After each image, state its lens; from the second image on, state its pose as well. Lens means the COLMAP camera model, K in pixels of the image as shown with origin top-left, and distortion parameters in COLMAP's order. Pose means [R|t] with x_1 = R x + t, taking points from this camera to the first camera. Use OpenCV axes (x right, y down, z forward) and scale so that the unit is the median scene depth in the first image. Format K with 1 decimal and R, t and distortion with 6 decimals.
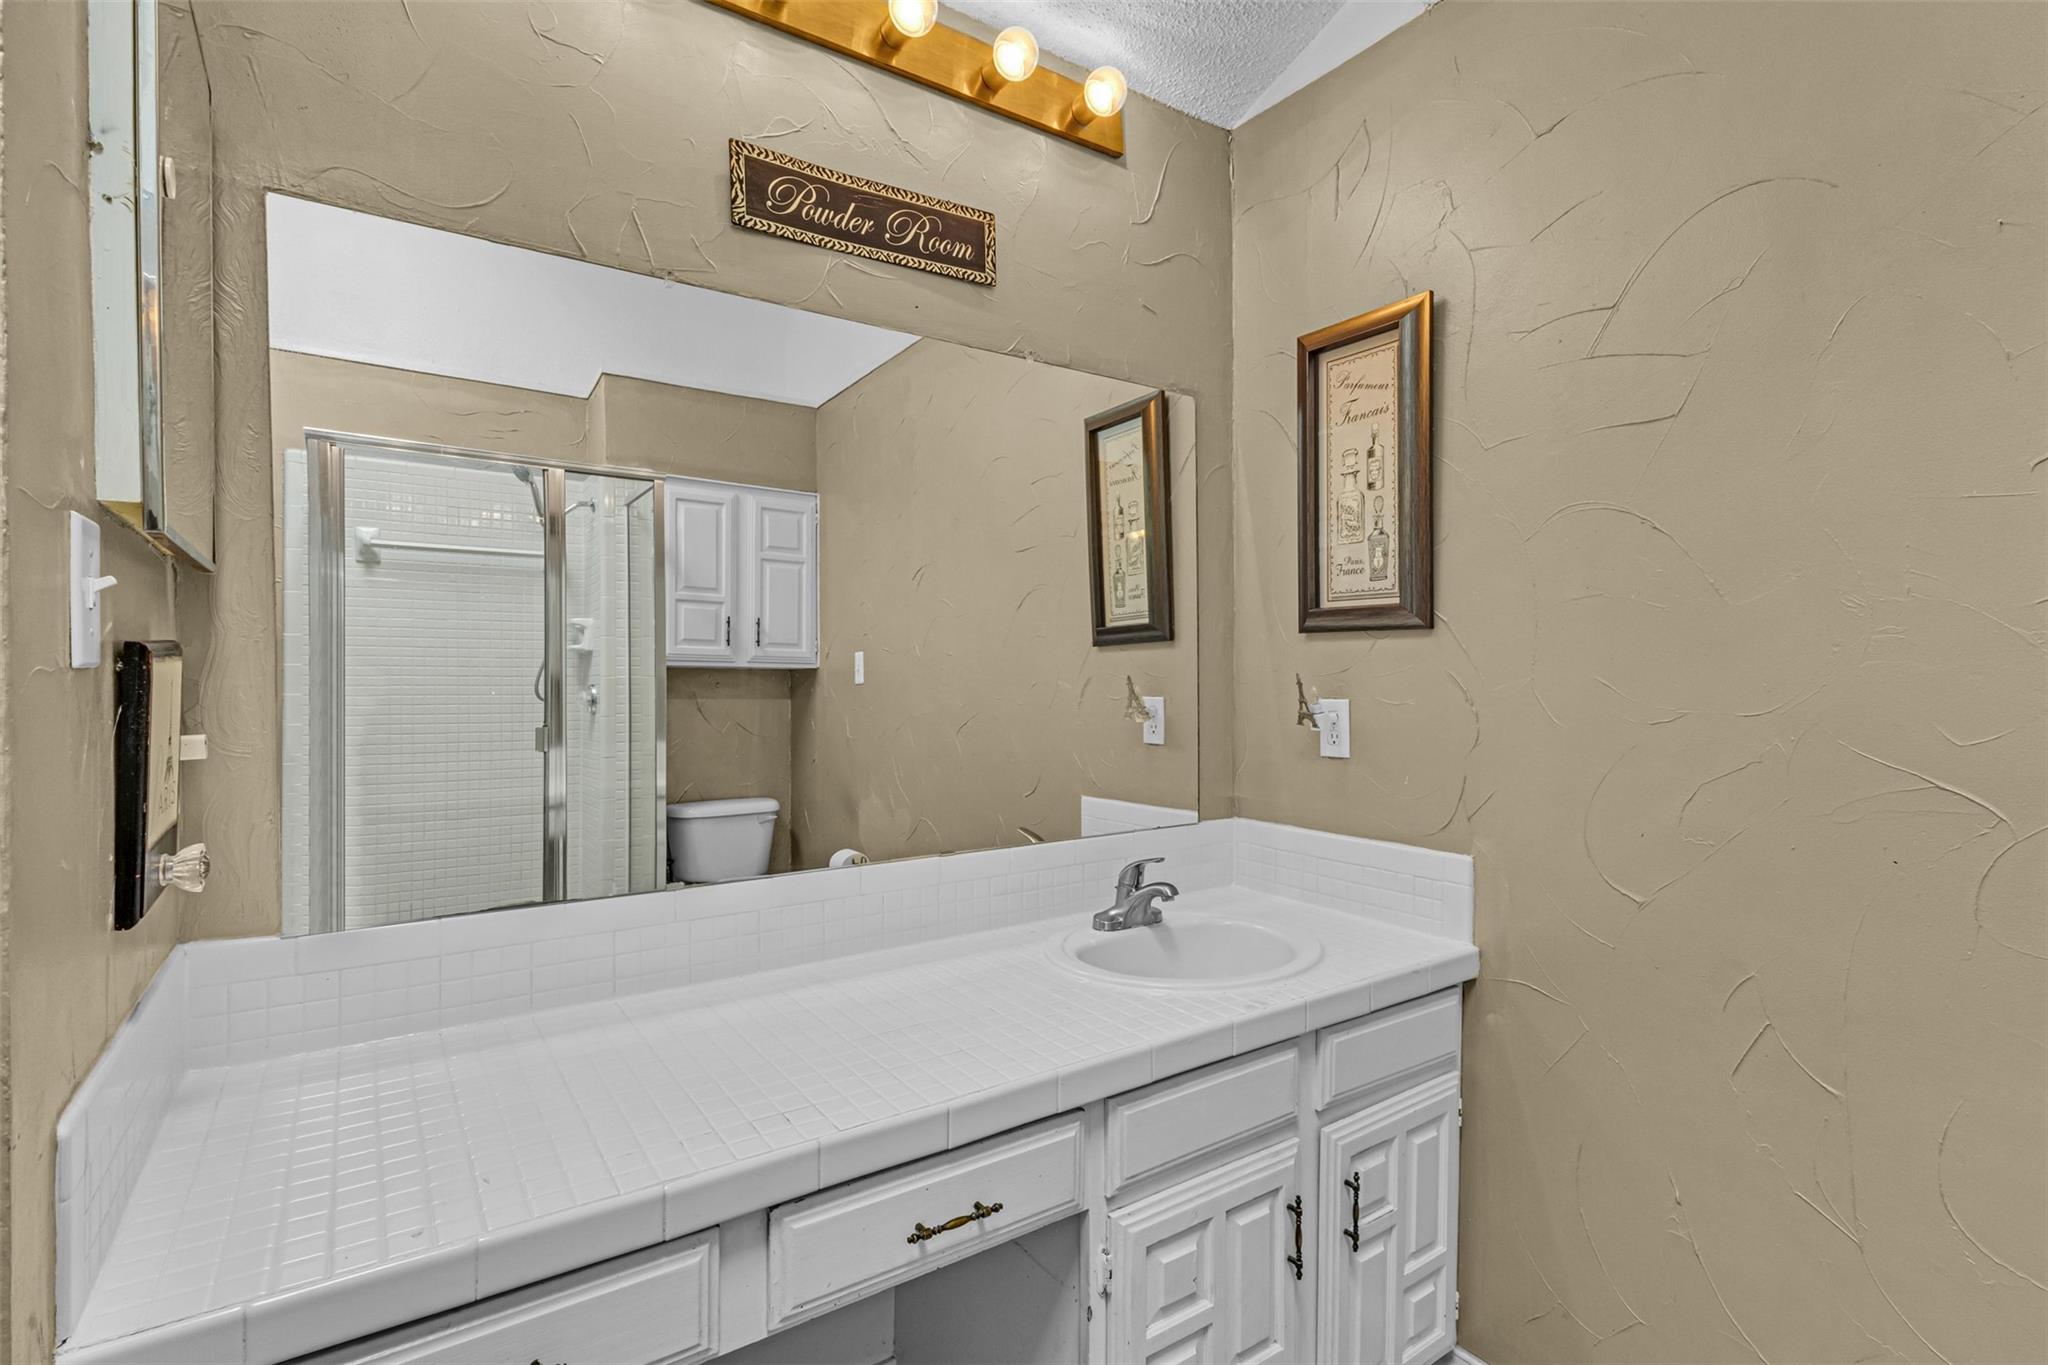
lens RADIAL K [[962.2, 0, 1018.4], [0, 962.2, 685.4], [0, 0, 1]] dist [-0.001005, 0.000282]
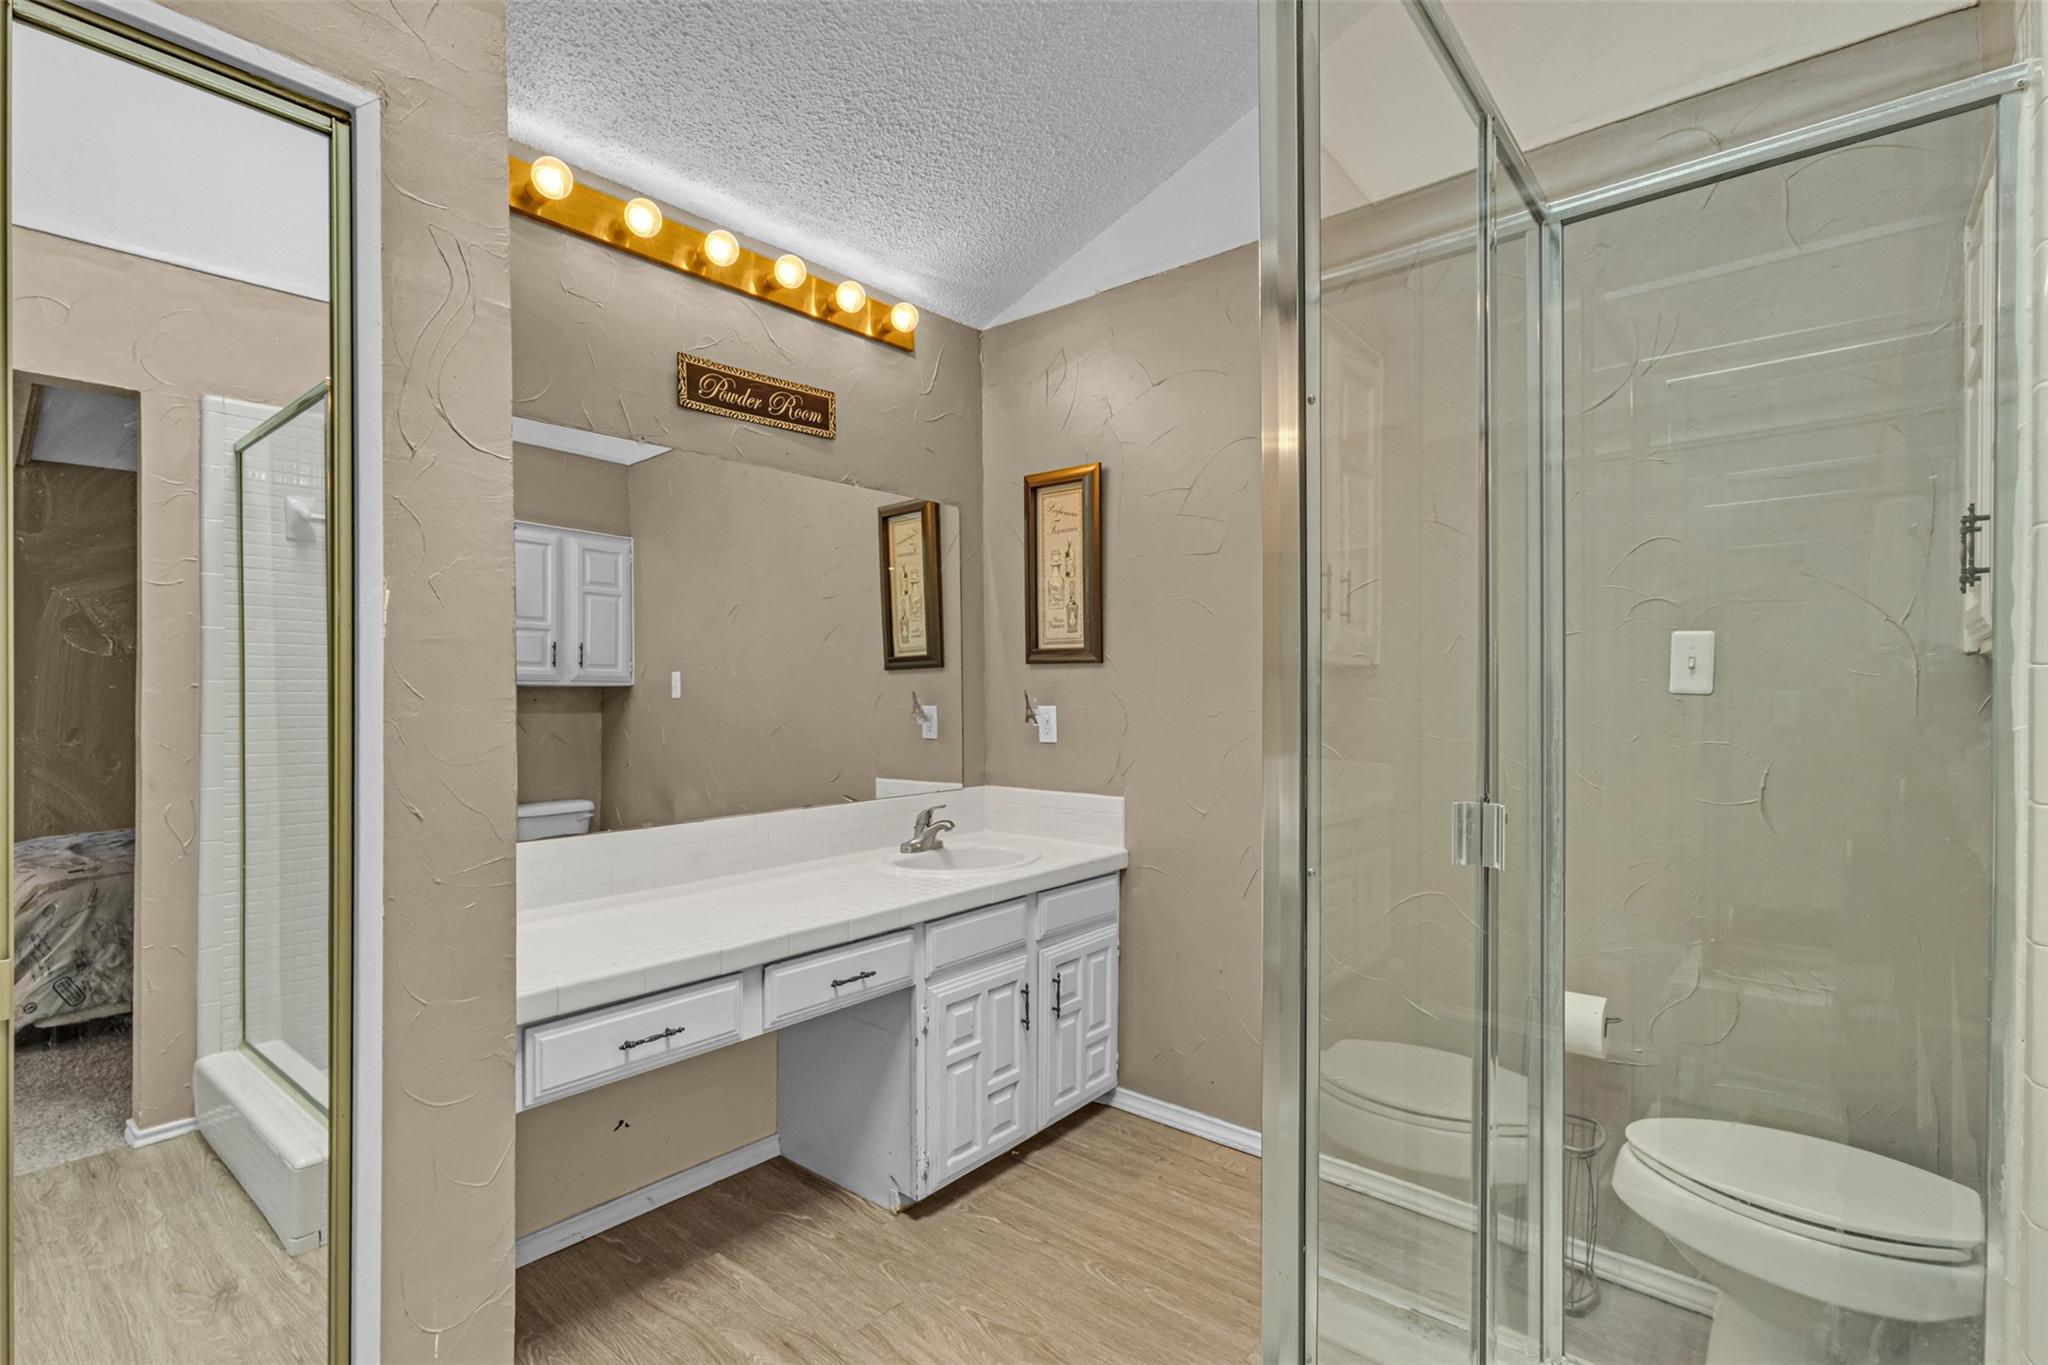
lens RADIAL K [[962.2, 0, 1018.4], [0, 962.2, 685.4], [0, 0, 1]] dist [-0.001005, 0.000282]
pose [[0.963026, -0.001343, 0.269406, -0.158639], [0.005882, 0.999854, -0.016040, 0.006534], [-0.269345, 0.017032, 0.962893, -0.562220]]
